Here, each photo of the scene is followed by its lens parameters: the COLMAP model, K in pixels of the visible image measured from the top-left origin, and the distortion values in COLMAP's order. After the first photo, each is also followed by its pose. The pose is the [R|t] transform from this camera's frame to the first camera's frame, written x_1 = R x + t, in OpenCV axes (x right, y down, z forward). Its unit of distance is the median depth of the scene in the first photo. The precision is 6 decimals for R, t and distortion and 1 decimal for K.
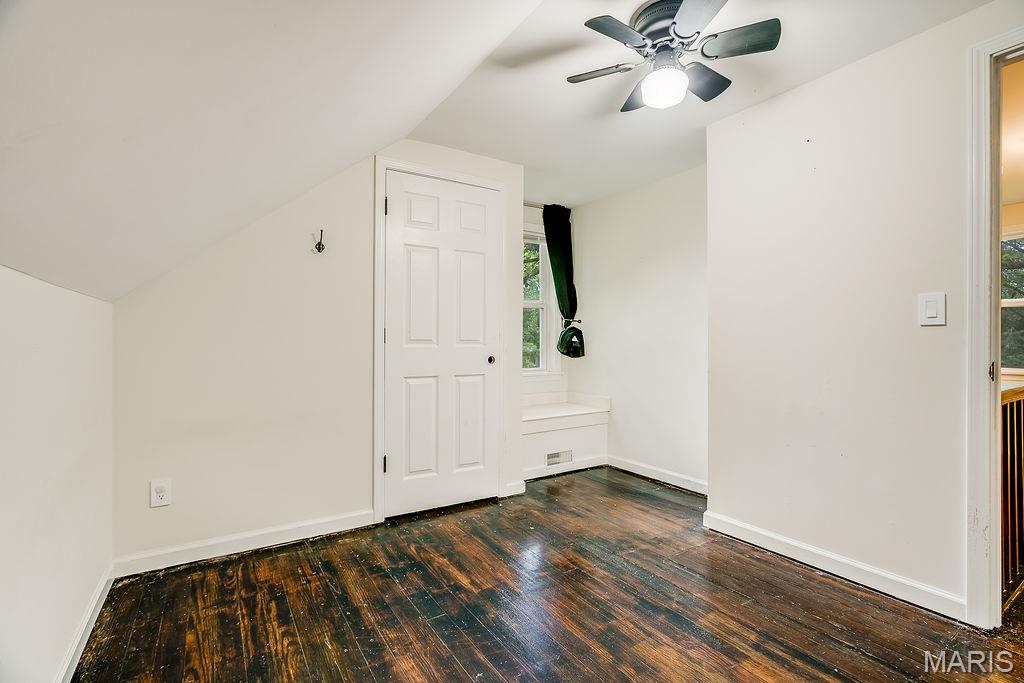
lens RADIAL K [[466.2, 0, 511.1], [0, 466.2, 329.4], [0, 0, 1]] dist [-0.001713, -0.000160]
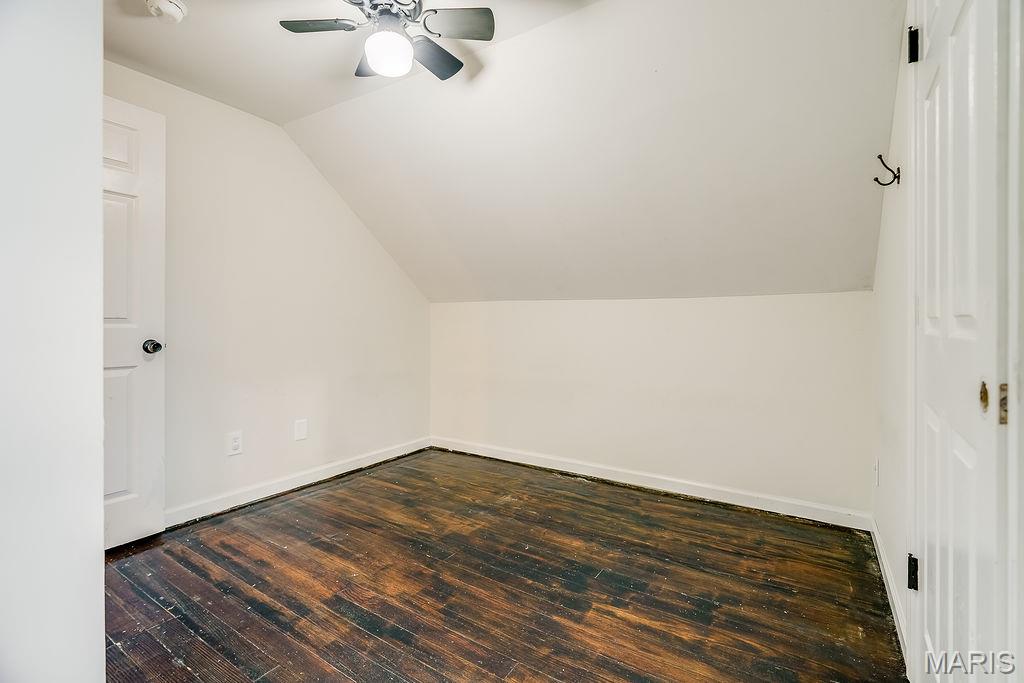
lens RADIAL K [[466.2, 0, 511.1], [0, 466.2, 329.4], [0, 0, 1]] dist [-0.001713, -0.000160]
pose [[-0.917995, 0.002989, -0.396581, 0.466923], [0.010076, 0.999825, -0.015788, 0.056357], [0.396465, -0.018489, -0.917864, 1.944978]]
